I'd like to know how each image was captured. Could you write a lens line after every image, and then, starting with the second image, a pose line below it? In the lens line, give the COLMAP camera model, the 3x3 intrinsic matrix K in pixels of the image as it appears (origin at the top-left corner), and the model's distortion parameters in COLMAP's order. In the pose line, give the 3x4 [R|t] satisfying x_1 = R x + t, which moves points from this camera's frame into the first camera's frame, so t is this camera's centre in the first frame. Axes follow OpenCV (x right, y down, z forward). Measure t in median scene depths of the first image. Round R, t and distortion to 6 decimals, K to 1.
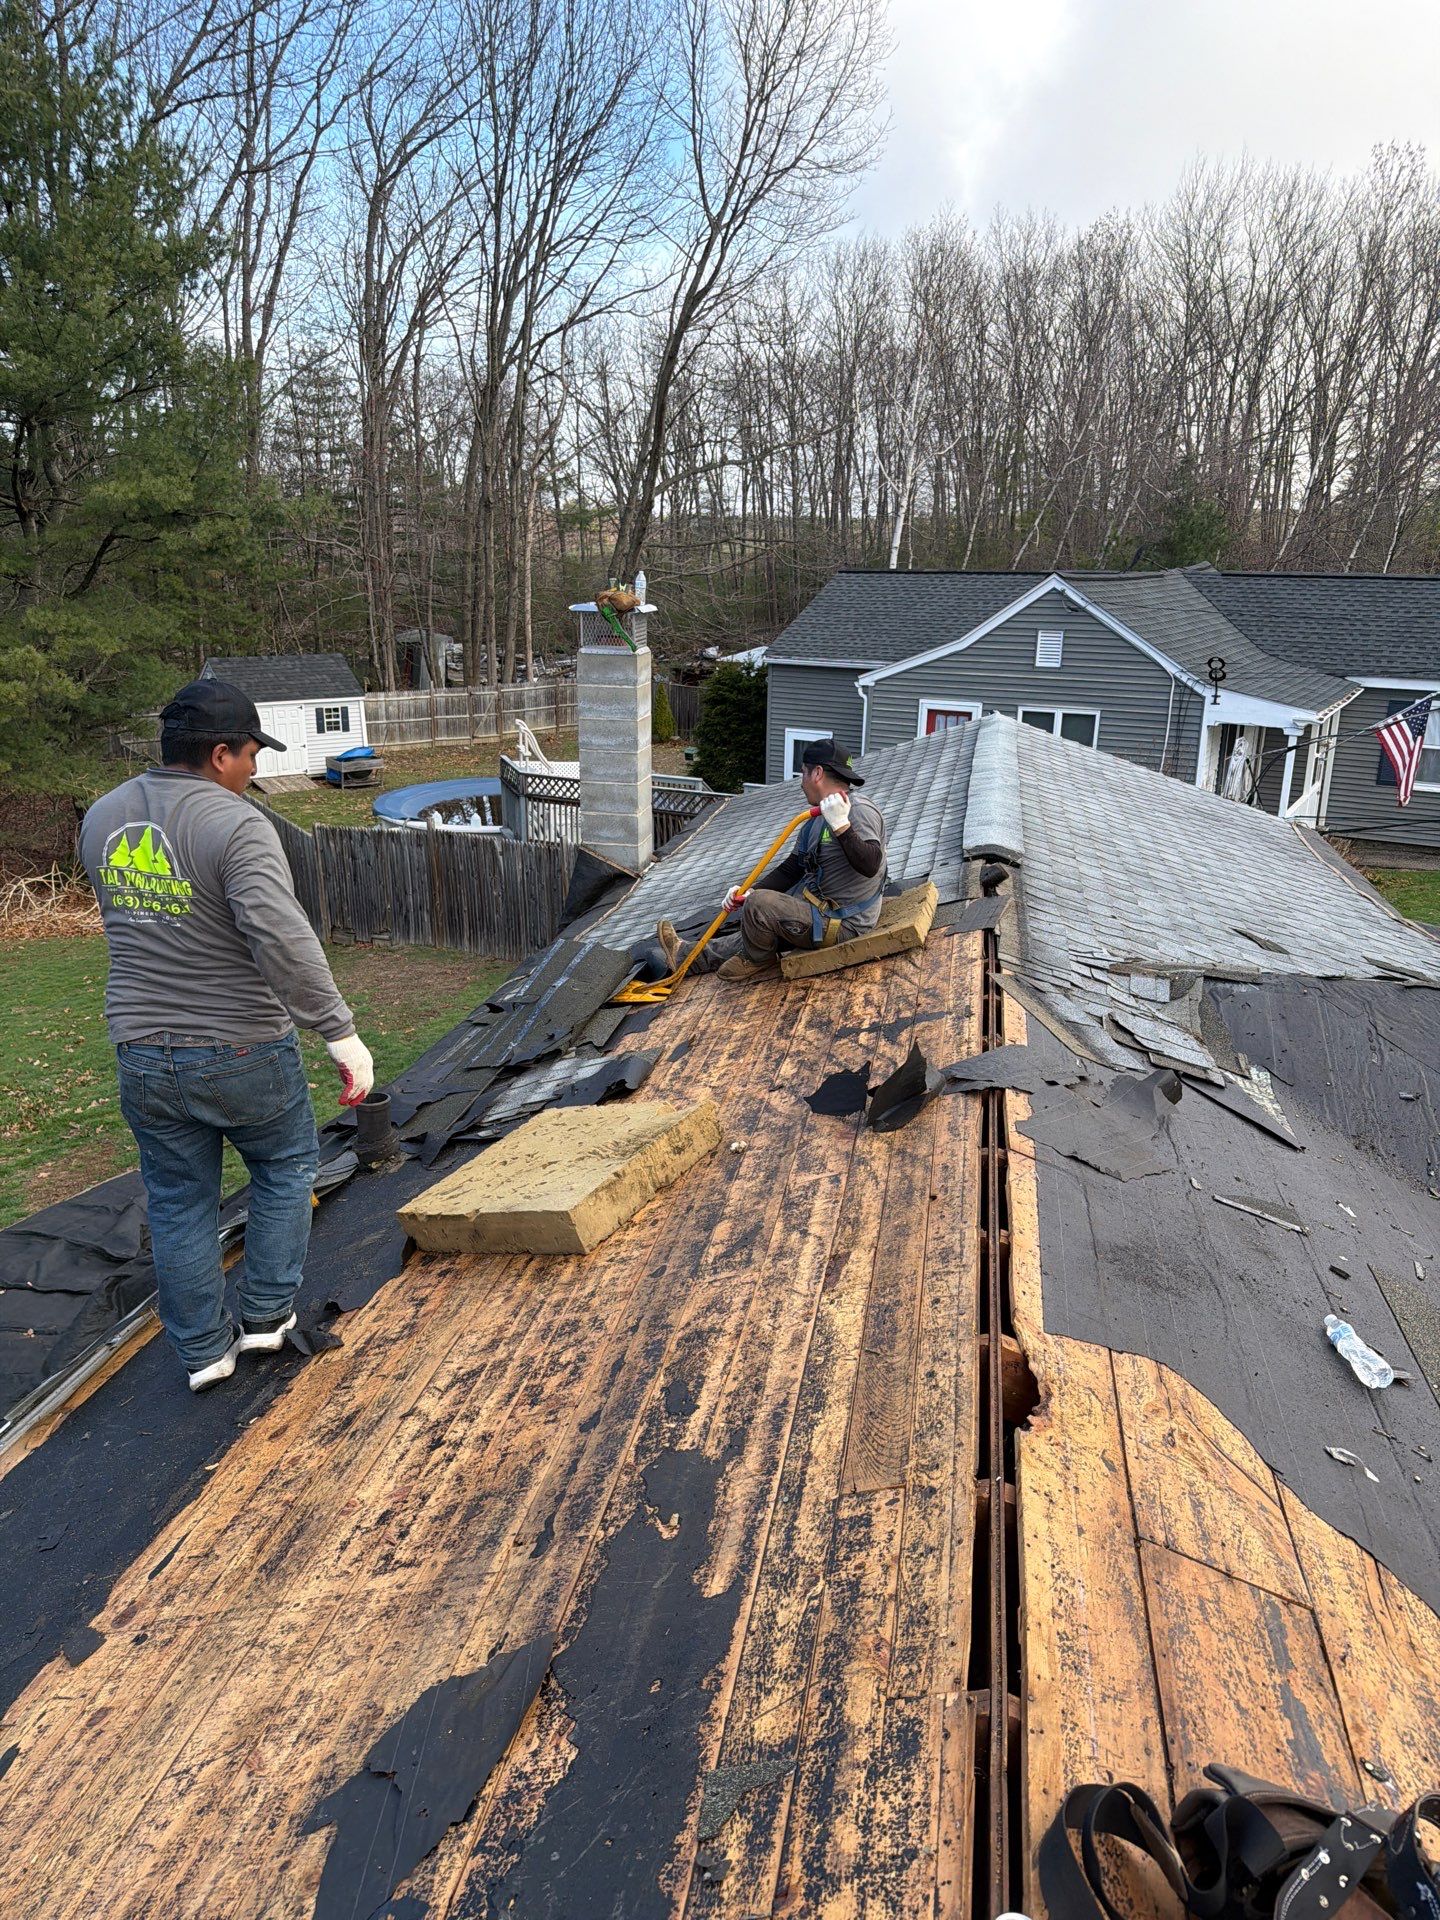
lens RADIAL K [[1340.4, 0, 729.0], [0, 1340.4, 966.5], [0, 0, 1]] dist [0.113054, -0.165842]
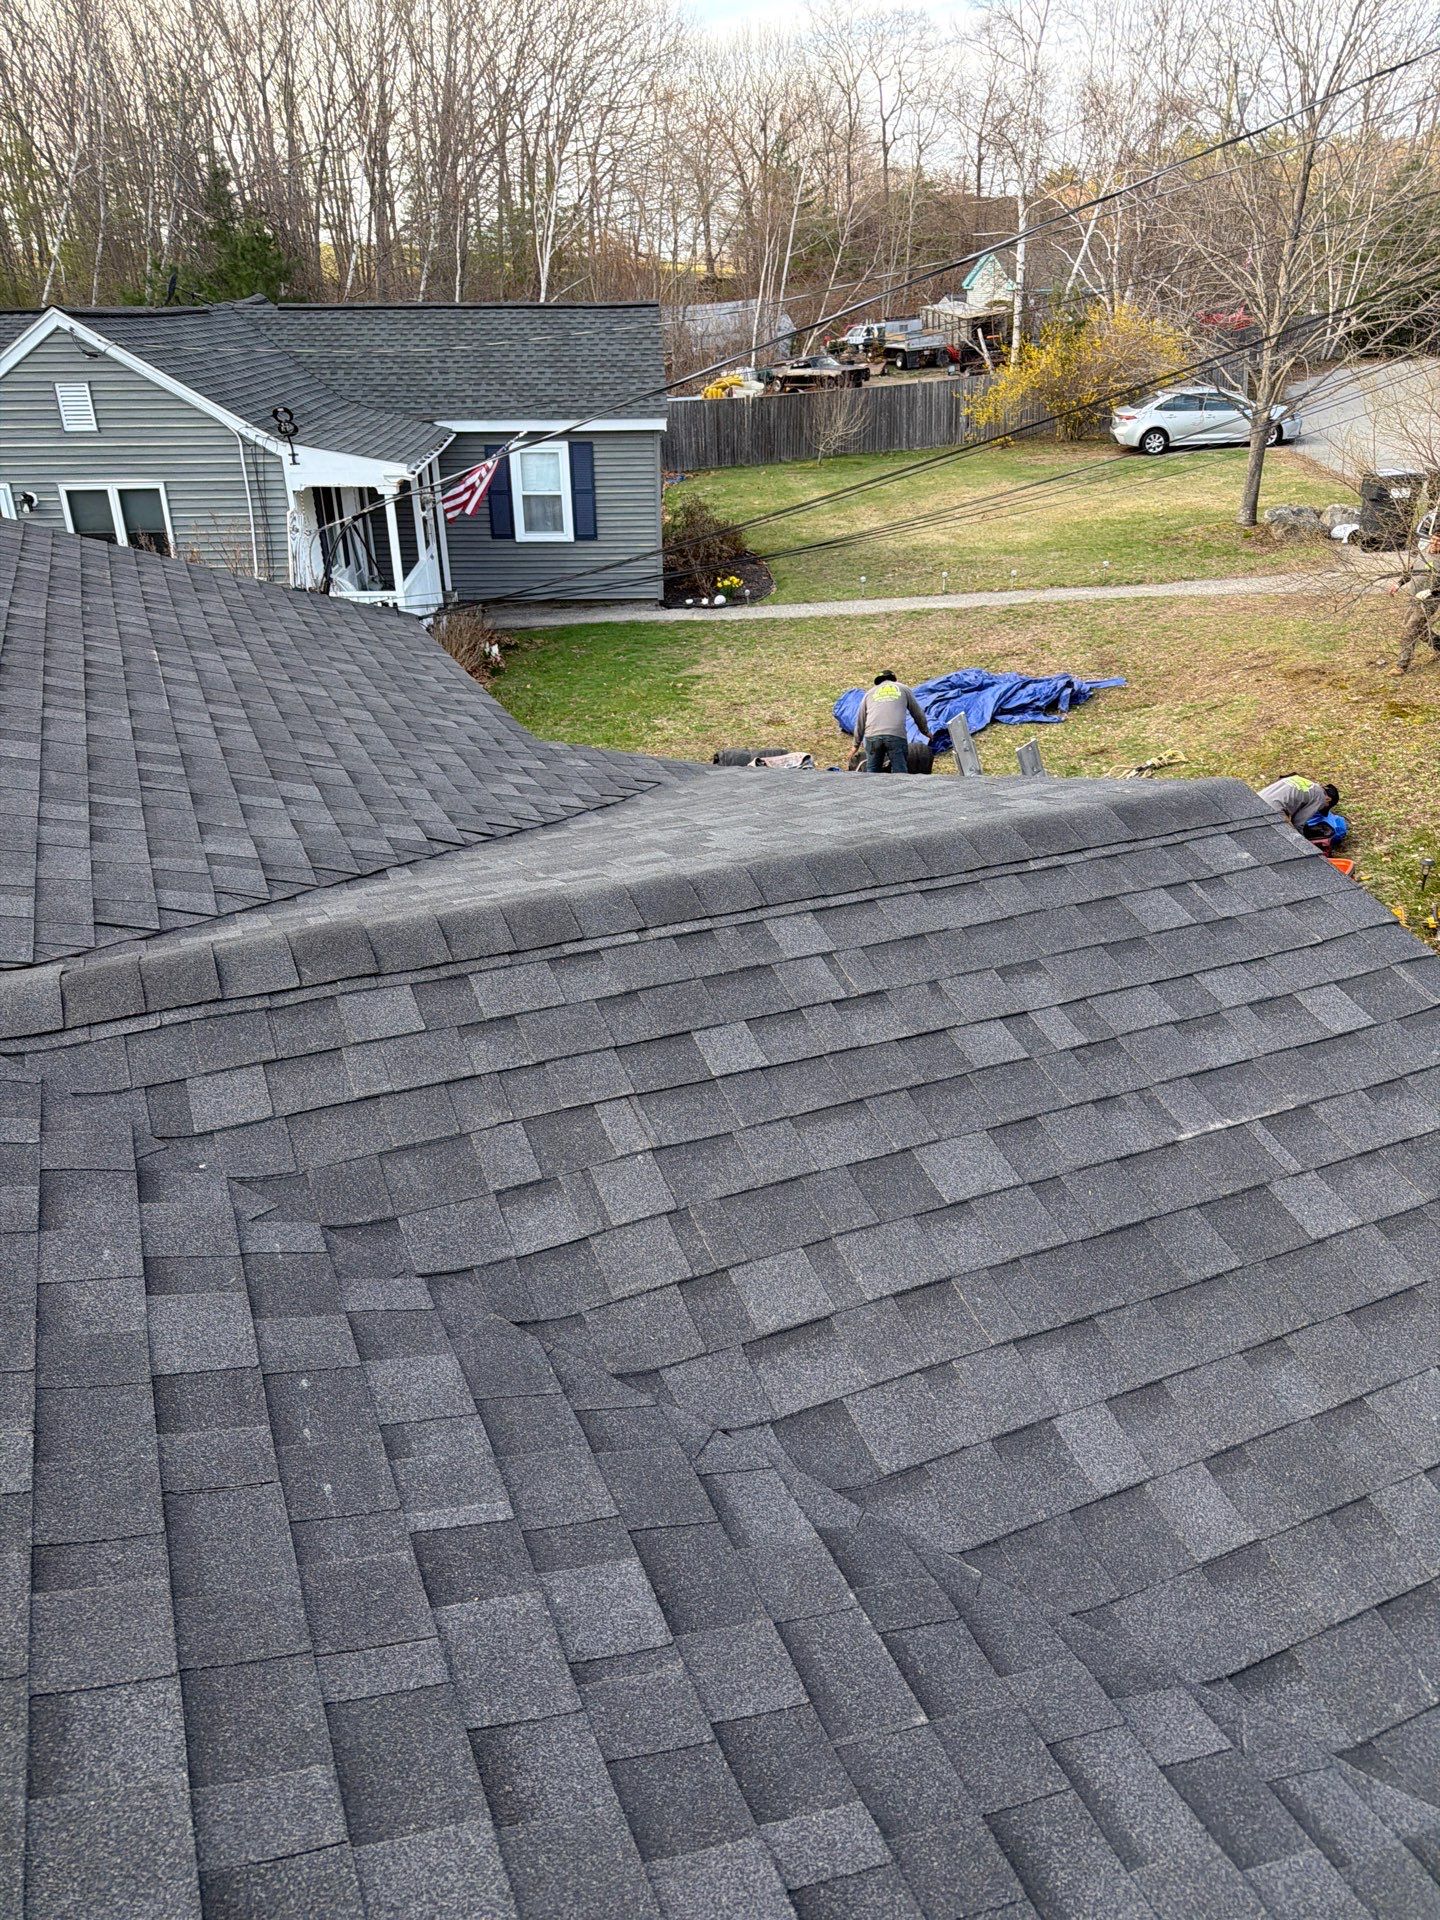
lens RADIAL K [[1340.4, 0, 729.0], [0, 1340.4, 966.5], [0, 0, 1]] dist [0.113054, -0.165842]
pose [[0.824772, -0.268316, 0.497753, 0.035067], [0.183395, 0.959599, 0.213393, -0.011435], [-0.534900, -0.084715, 0.840658, 0.053023]]
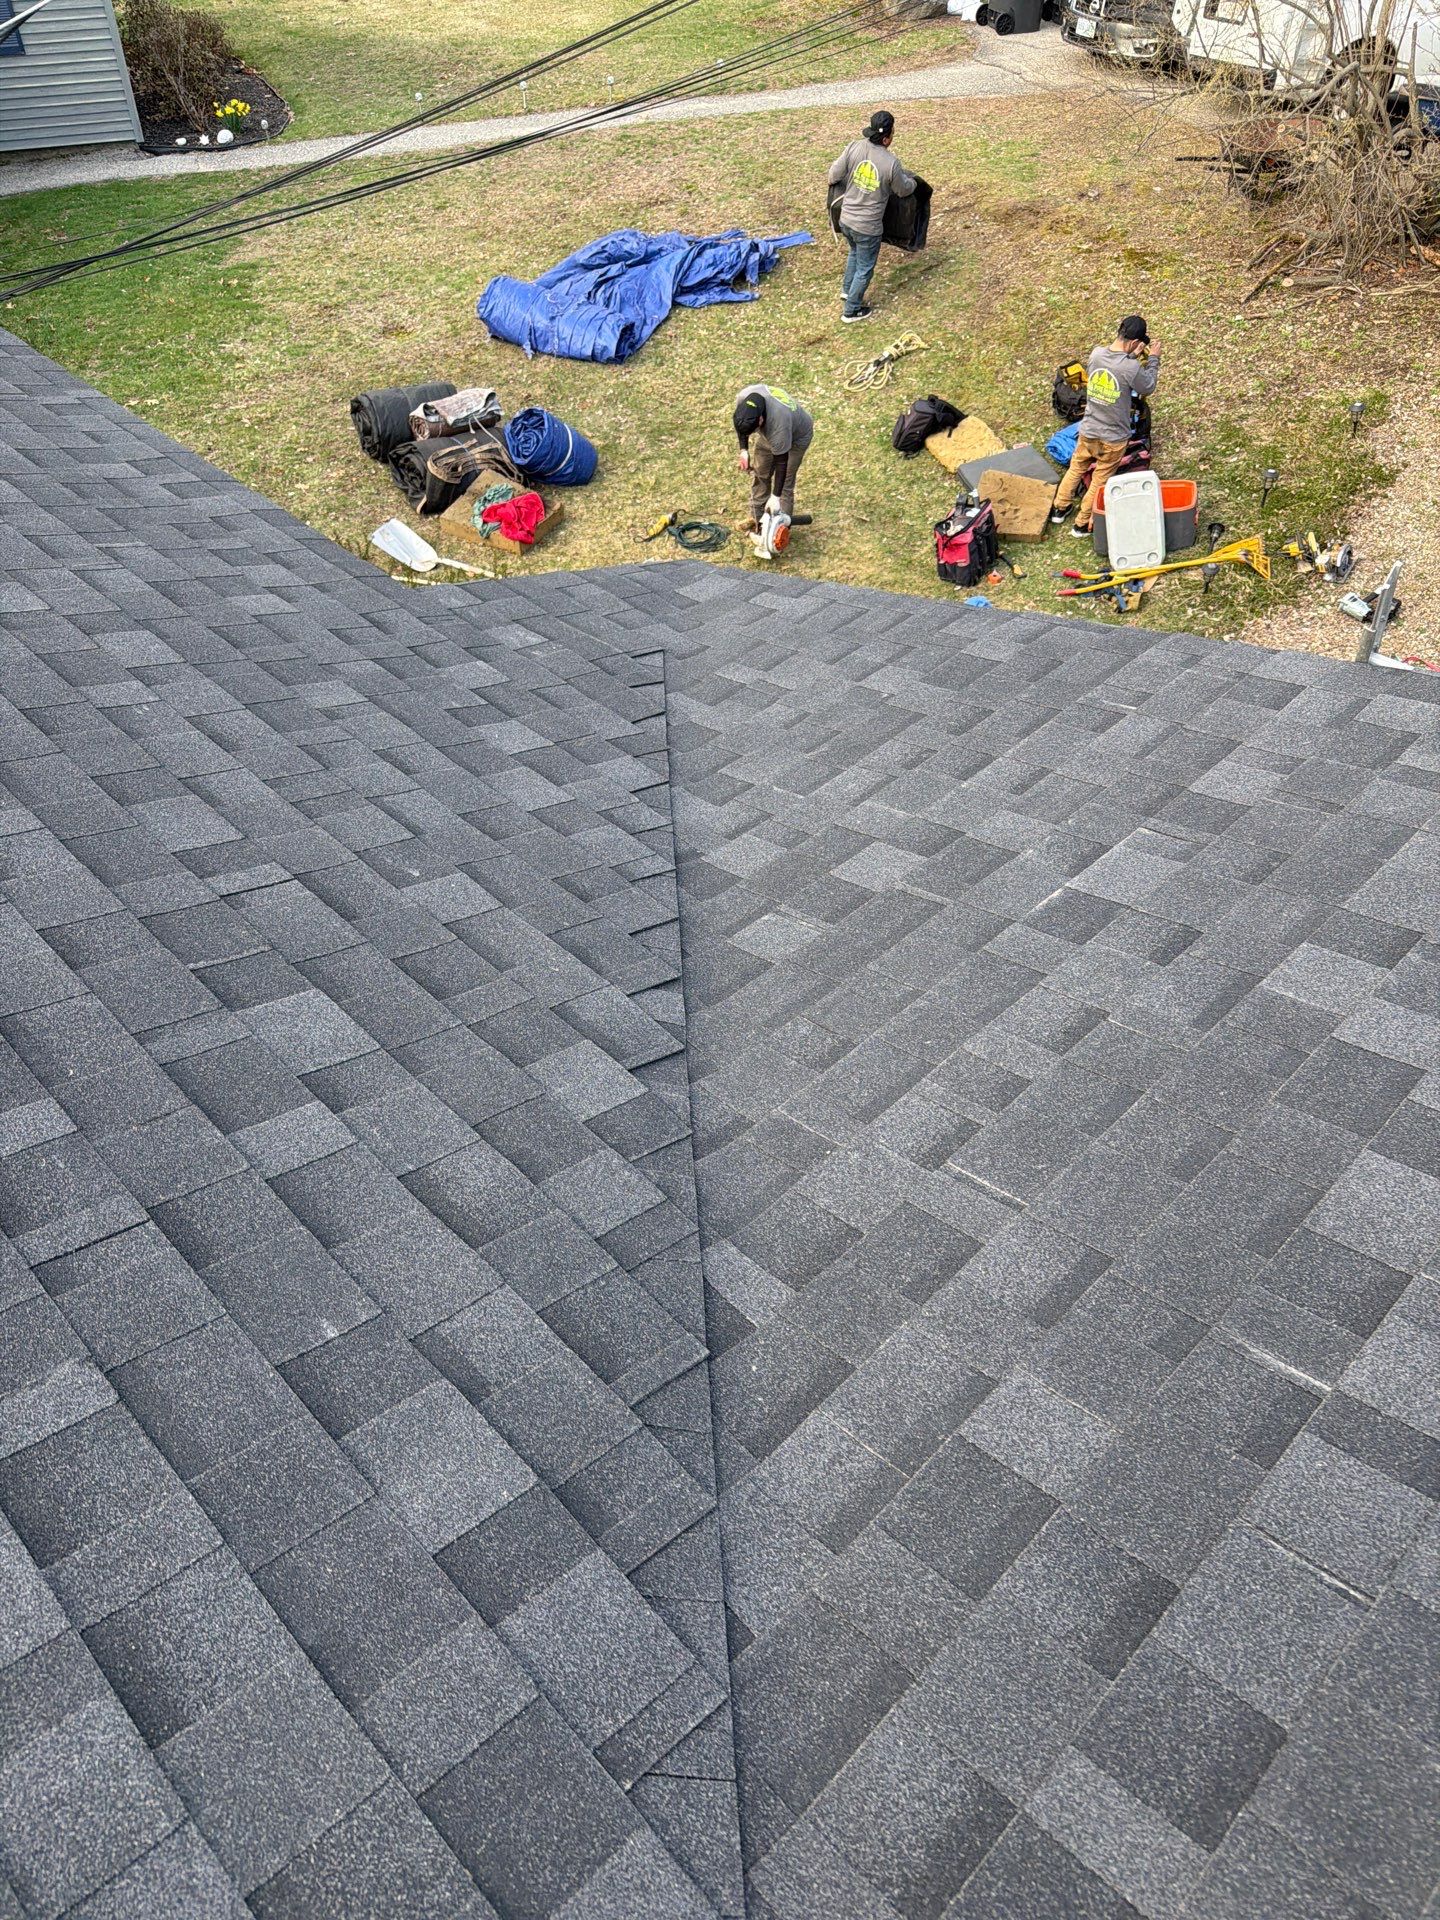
lens RADIAL K [[1375.7, 0, 720.3], [0, 1375.7, 935.8], [0, 0, 1]] dist [0.000586, -0.003101]
pose [[0.563532, -0.565717, 0.601993, 0.047132], [0.227610, 0.806845, 0.545156, -0.036628], [-0.794119, -0.170193, 0.583446, 0.135209]]
